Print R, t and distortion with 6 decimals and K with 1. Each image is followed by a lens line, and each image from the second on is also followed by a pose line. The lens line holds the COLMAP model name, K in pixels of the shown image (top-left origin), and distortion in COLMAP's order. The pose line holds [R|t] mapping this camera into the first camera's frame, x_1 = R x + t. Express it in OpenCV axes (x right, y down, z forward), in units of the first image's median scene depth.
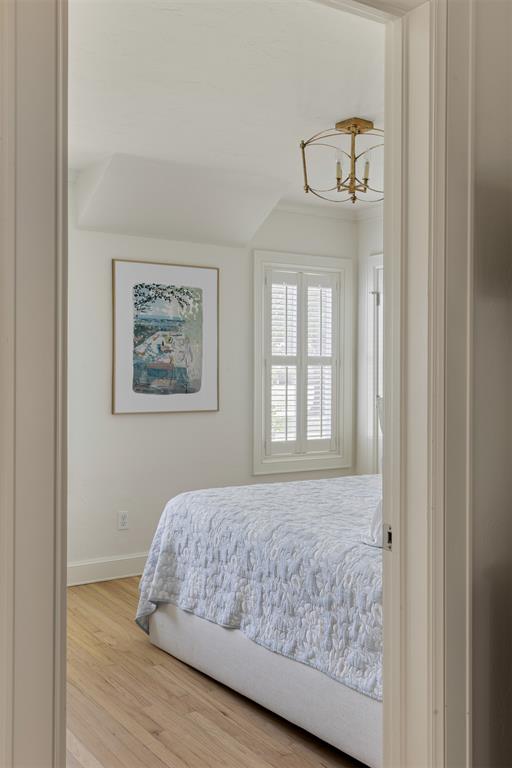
lens RADIAL K [[794.2, 0, 257.8], [0, 794.2, 380.5], [0, 0, 1]] dist [0.018958, 0.000000]
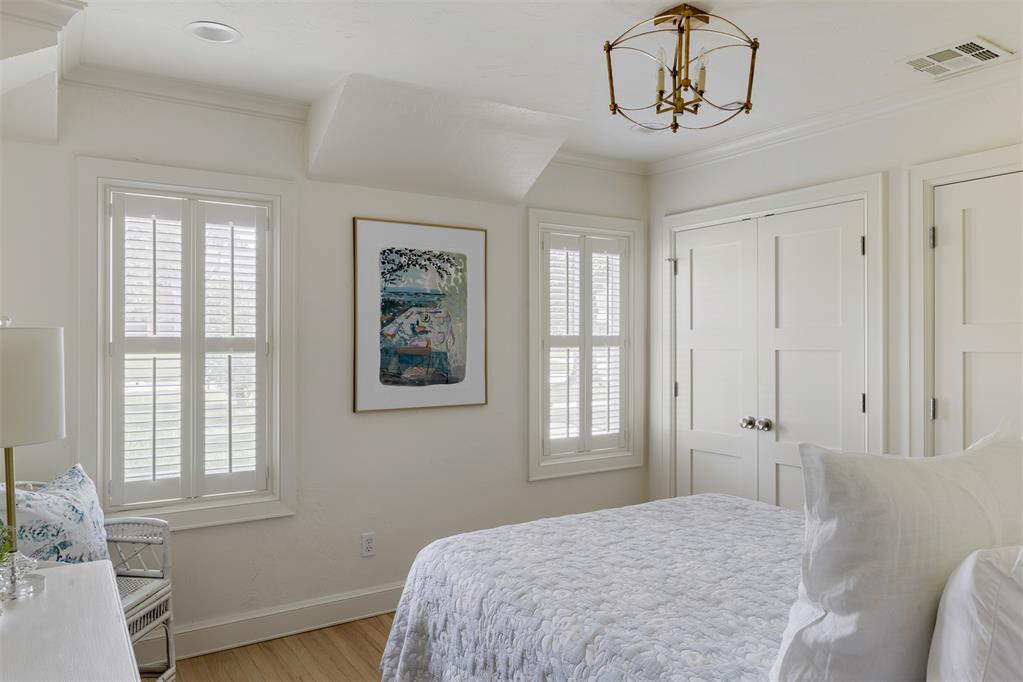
lens RADIAL K [[713.8, 0, 509.5], [0, 713.8, 345.4], [0, 0, 1]] dist [-0.006409, -0.000329]
pose [[0.999954, -0.003103, -0.009065, -0.020222], [0.003100, 0.999995, -0.000347, -0.023185], [0.009066, 0.000319, 0.999959, 0.280268]]
